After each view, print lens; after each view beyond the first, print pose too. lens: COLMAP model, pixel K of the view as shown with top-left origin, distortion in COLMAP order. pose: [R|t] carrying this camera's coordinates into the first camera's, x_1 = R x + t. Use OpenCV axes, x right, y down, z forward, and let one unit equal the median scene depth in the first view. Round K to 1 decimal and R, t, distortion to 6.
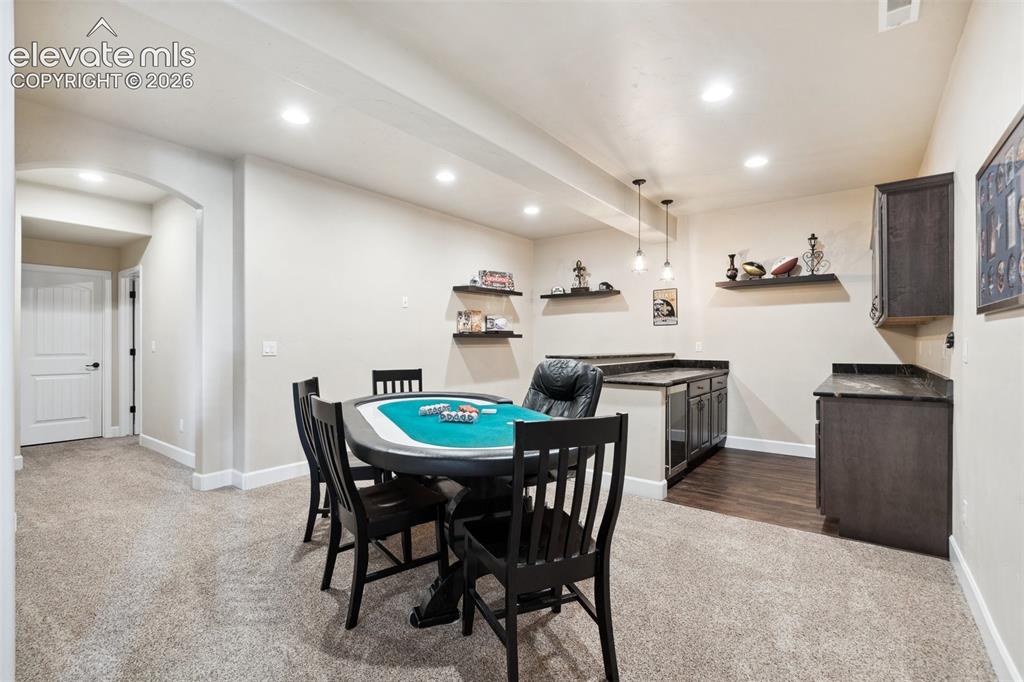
lens RADIAL K [[467.2, 0, 503.5], [0, 467.2, 341.7], [0, 0, 1]] dist [-0.002069, 0.000121]
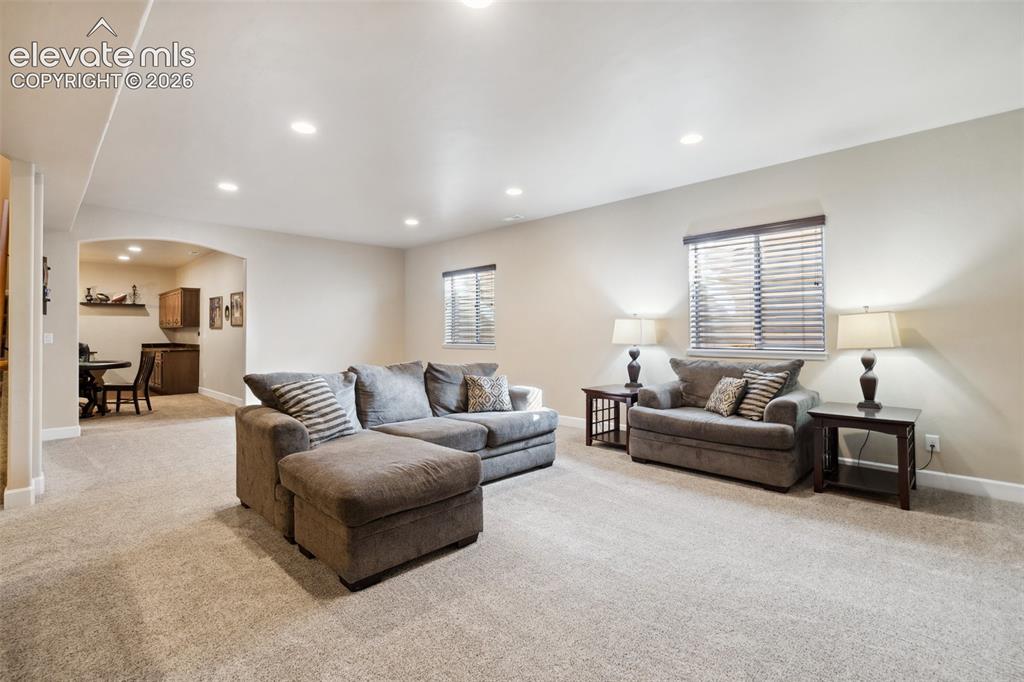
lens RADIAL K [[467.2, 0, 515.5], [0, 467.2, 331.3], [0, 0, 1]] dist [-0.002069, 0.000121]
pose [[0.100541, 0.013417, 0.994842, -1.228144], [-0.005189, 0.999903, -0.012961, 0.006223], [-0.994919, -0.003859, 0.100600, -0.928526]]
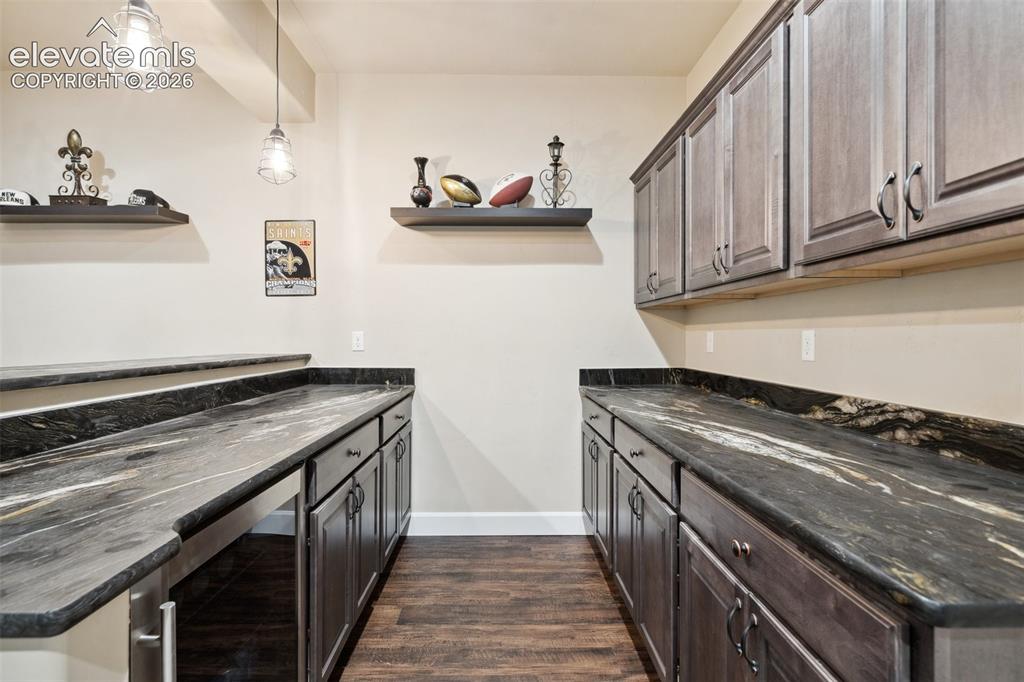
lens RADIAL K [[467.2, 0, 506.6], [0, 467.2, 335.9], [0, 0, 1]] dist [-0.002069, 0.000121]
pose [[0.778567, -0.000086, 0.627562, 0.243085], [-0.003209, 0.999986, 0.004117, 0.003031], [-0.627554, -0.005219, 0.778556, 0.545117]]
